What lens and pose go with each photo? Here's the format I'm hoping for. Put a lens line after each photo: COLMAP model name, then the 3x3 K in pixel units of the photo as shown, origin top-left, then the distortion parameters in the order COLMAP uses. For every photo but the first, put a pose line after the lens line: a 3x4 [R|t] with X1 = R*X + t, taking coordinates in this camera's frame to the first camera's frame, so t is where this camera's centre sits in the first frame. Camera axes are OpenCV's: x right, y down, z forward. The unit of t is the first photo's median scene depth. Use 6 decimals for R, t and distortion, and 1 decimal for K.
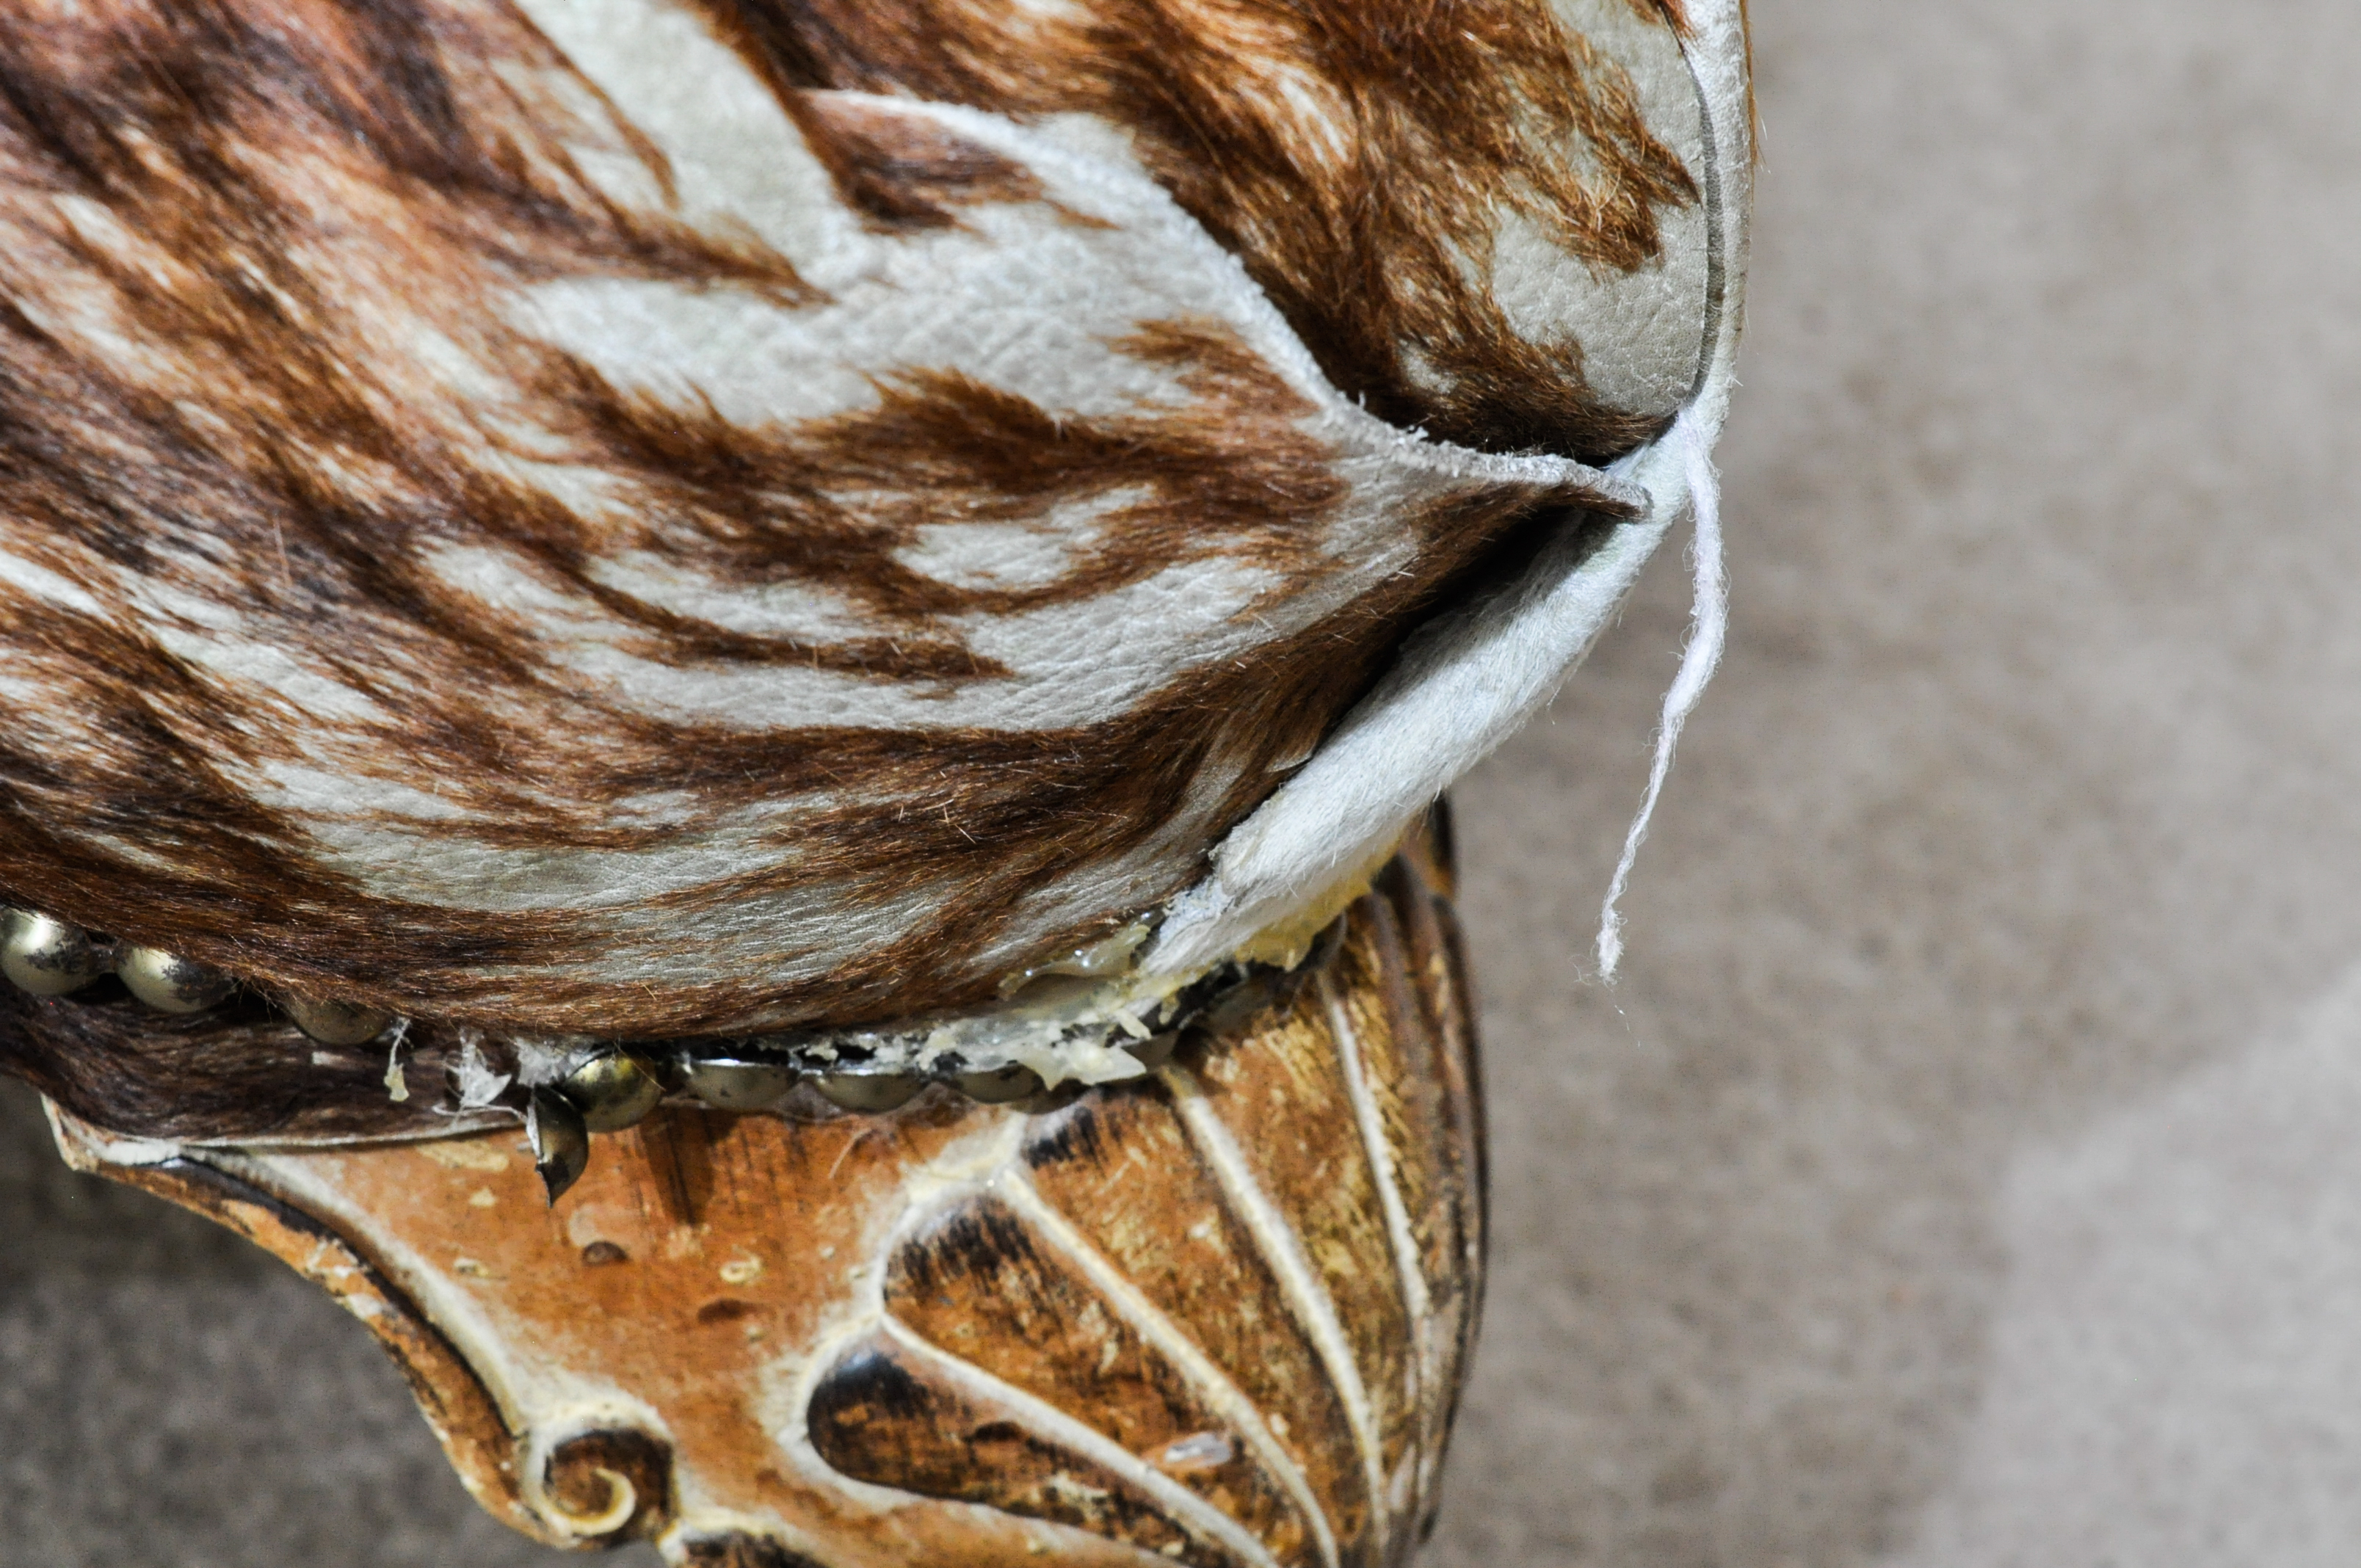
lens RADIAL K [[5342.2, 0, 1179.3], [0, 5342.2, 783.8], [0, 0, 1]] dist [0.256433, 0.000000]
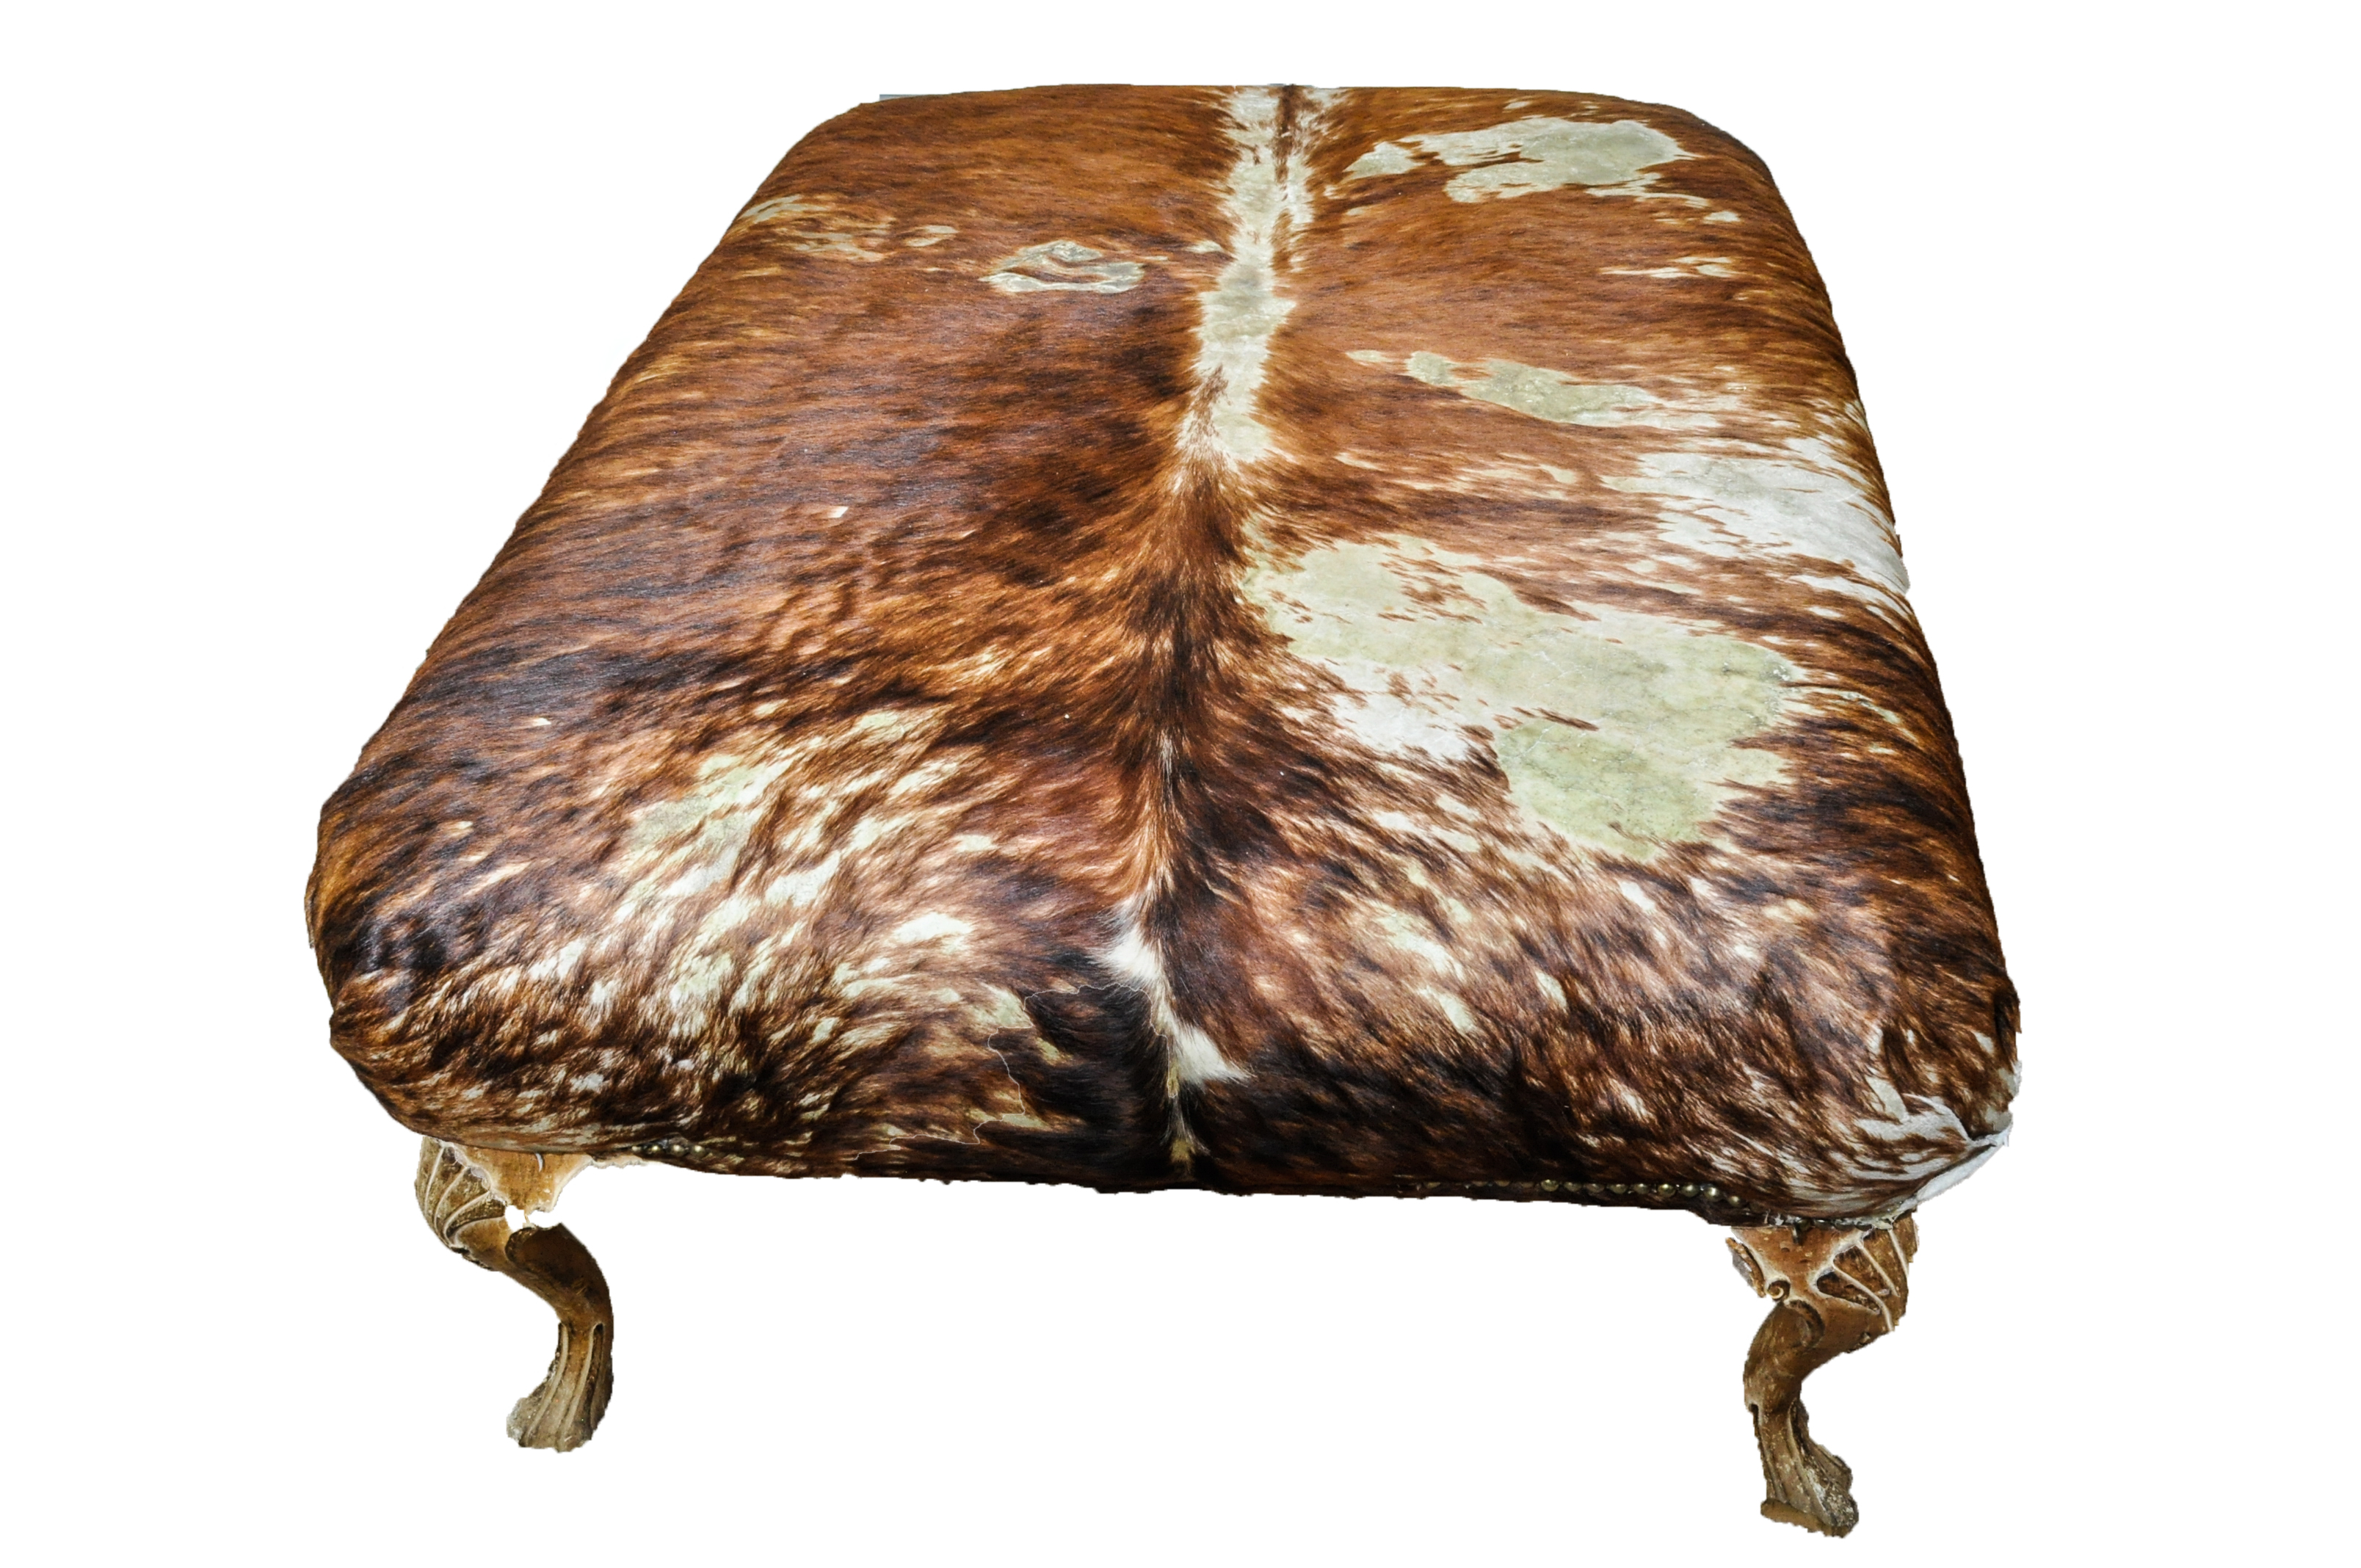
lens RADIAL K [[2344.0, 0, 1180.5], [0, 2344.0, 784.7], [0, 0, 1]] dist [-0.059048, 0.000000]
pose [[0.995234, 0.069168, -0.068737, -0.738410], [-0.073203, 0.995627, -0.058033, -0.258213], [0.064422, 0.062788, 0.995945, -1.854150]]
